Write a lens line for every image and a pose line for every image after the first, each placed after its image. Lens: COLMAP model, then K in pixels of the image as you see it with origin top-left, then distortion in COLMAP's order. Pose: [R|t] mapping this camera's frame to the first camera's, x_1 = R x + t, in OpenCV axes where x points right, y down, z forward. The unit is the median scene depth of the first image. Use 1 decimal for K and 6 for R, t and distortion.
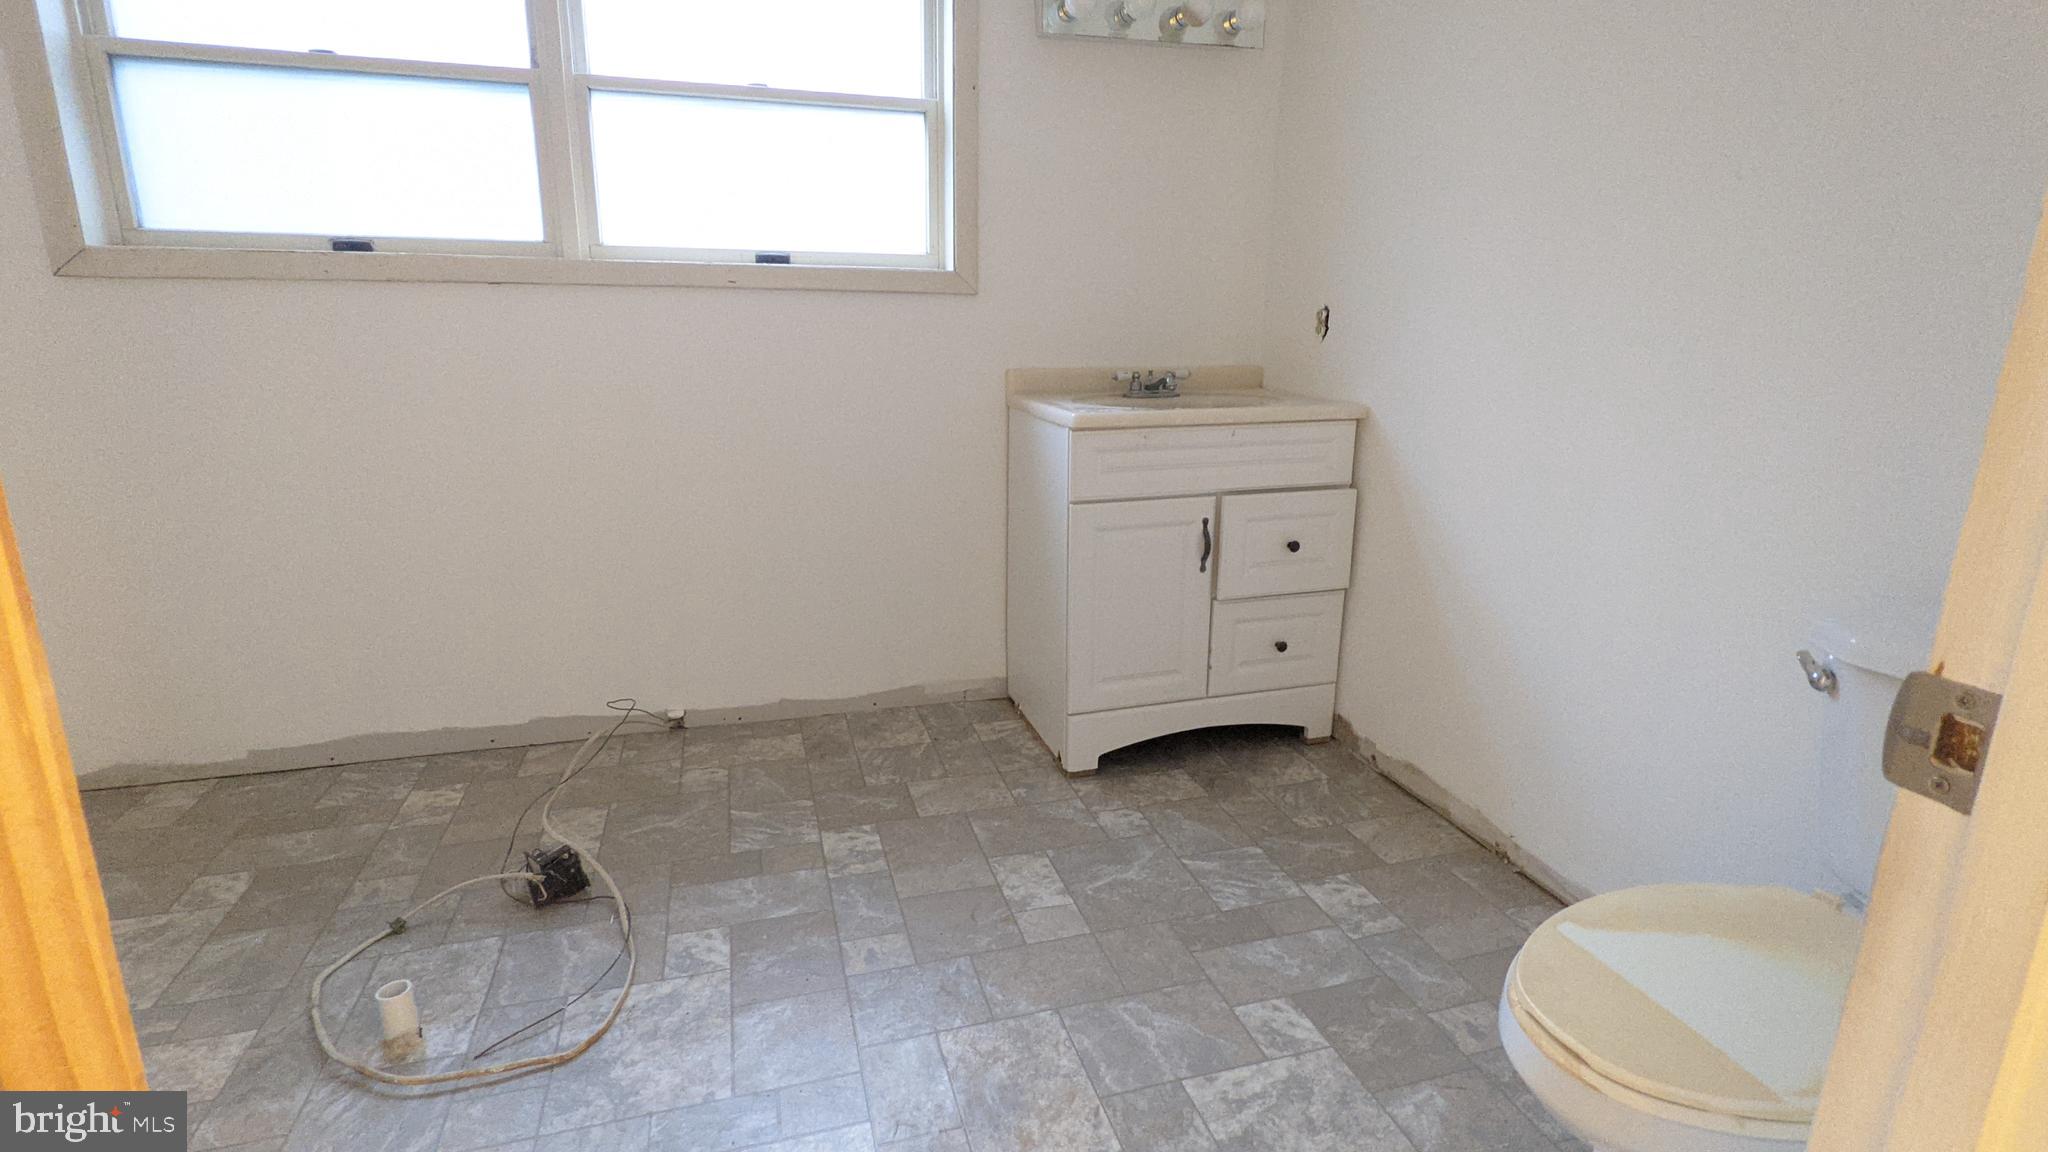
lens RADIAL K [[988.2, 0, 1021.6], [0, 988.2, 562.0], [0, 0, 1]] dist [0.002912, 0.000448]
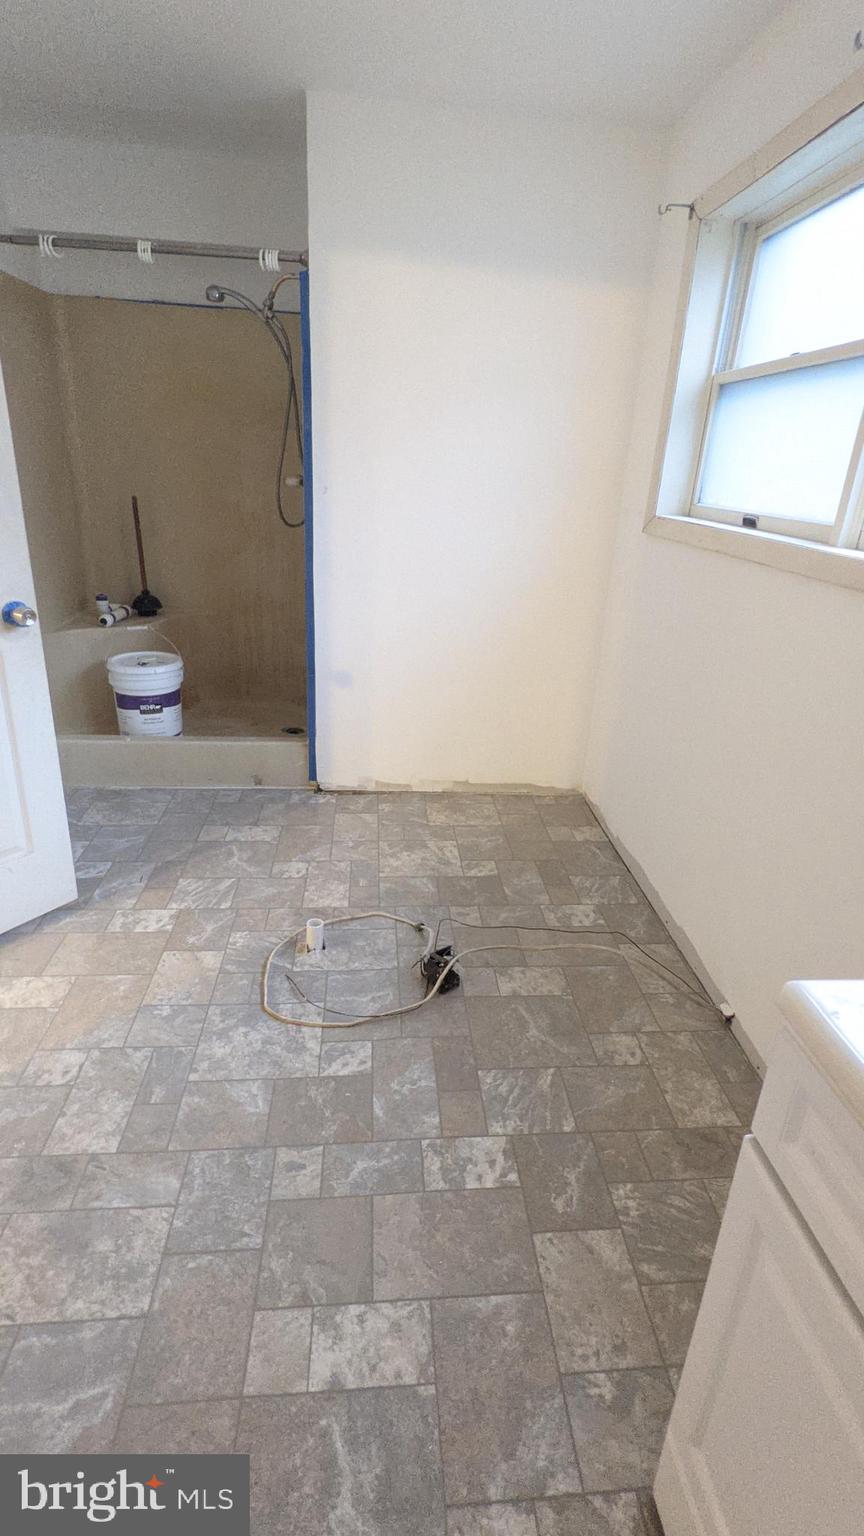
lens RADIAL K [[741.1, 0, 437.7], [0, 741.1, 761.5], [0, 0, 1]] dist [0.002912, 0.000448]
pose [[-0.189141, 0.348309, -0.918099, 0.335075], [-0.295342, 0.871504, 0.391476, -0.300610], [0.936482, 0.345197, -0.061967, 0.788863]]
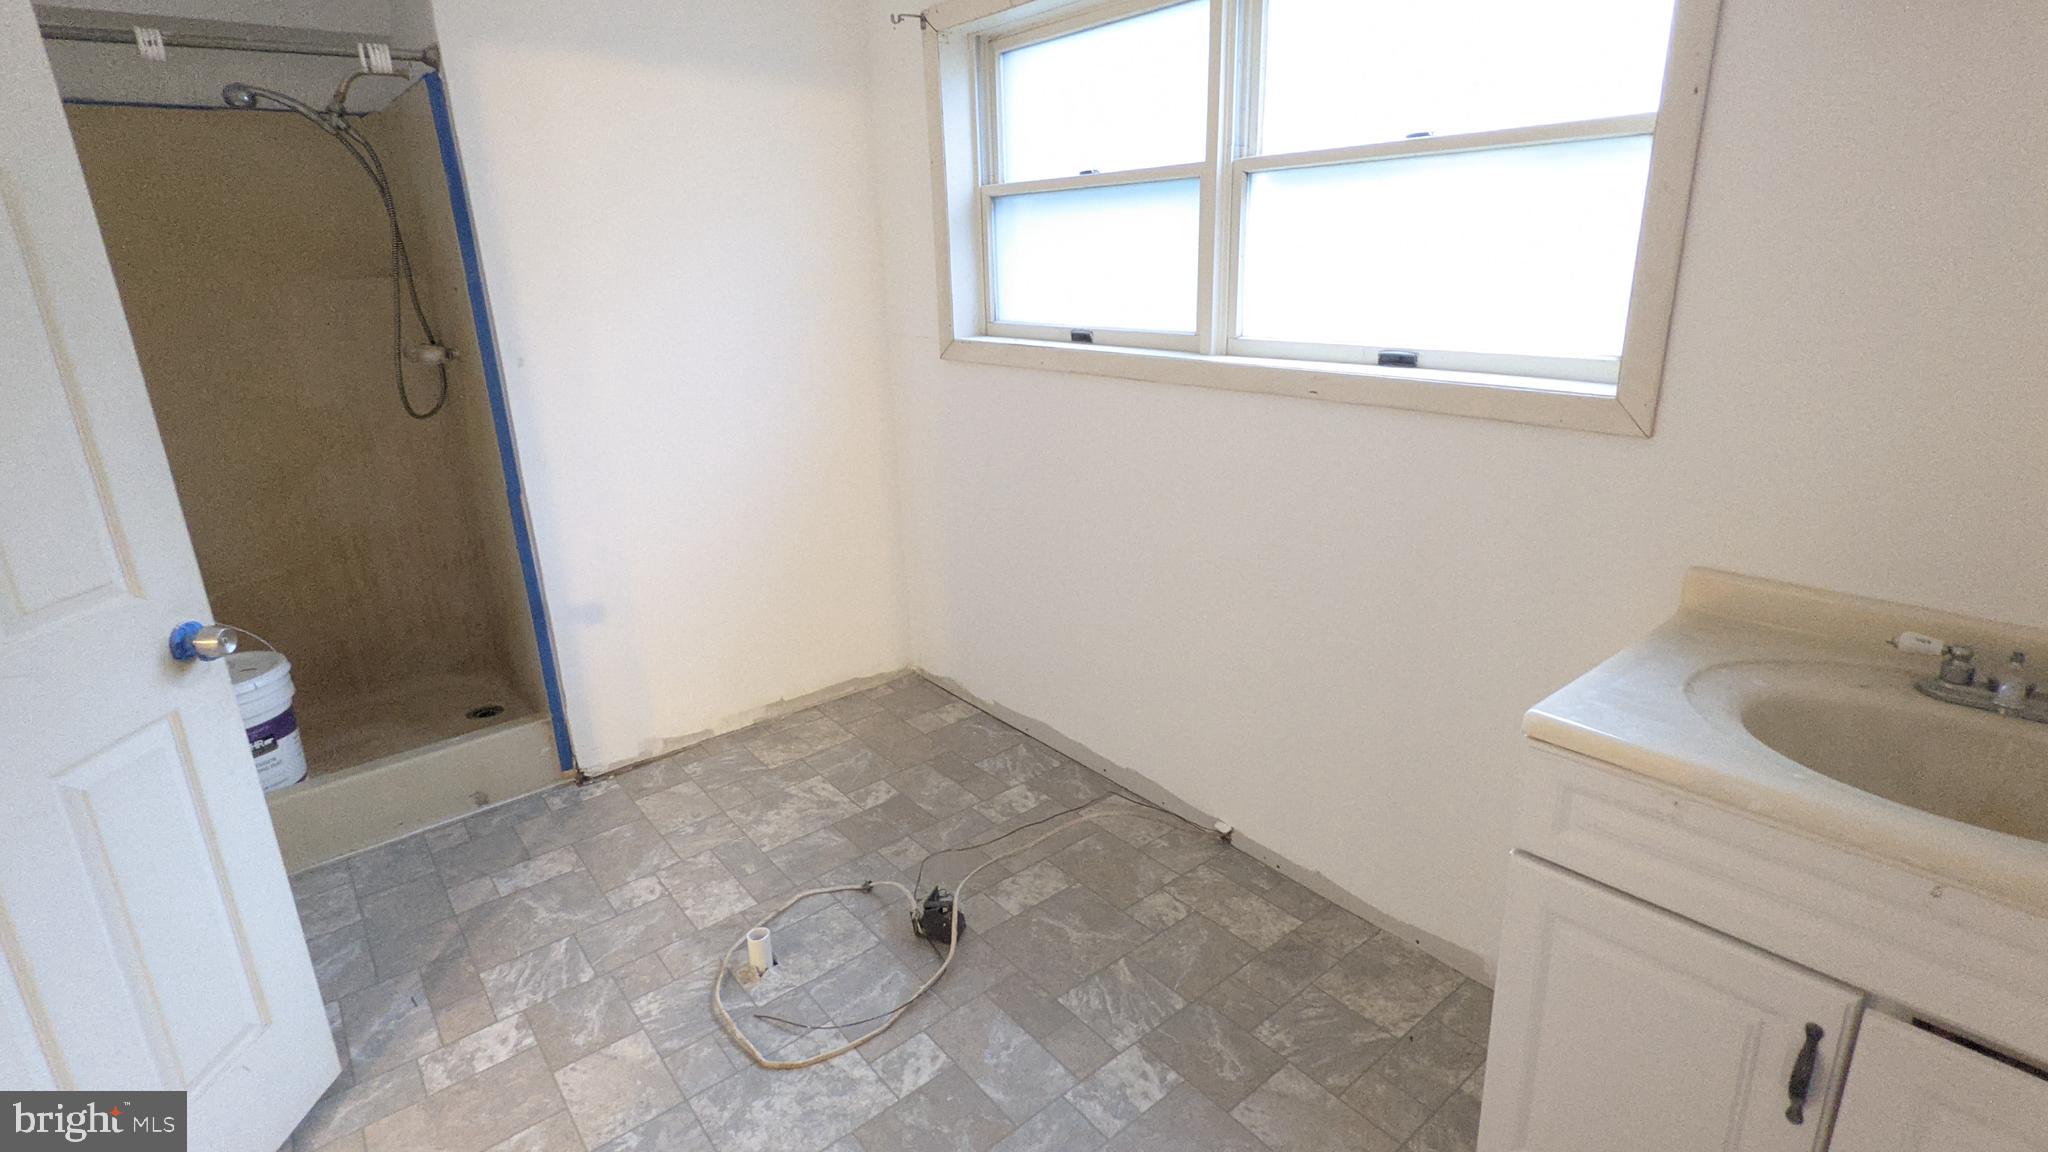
lens RADIAL K [[988.2, 0, 1017.5], [0, 988.2, 557.9], [0, 0, 1]] dist [0.002912, 0.000448]
pose [[0.384245, 0.250266, -0.888663, 0.398892], [-0.190809, 0.963303, 0.188783, -0.268028], [0.903298, 0.097026, 0.417898, 0.458656]]
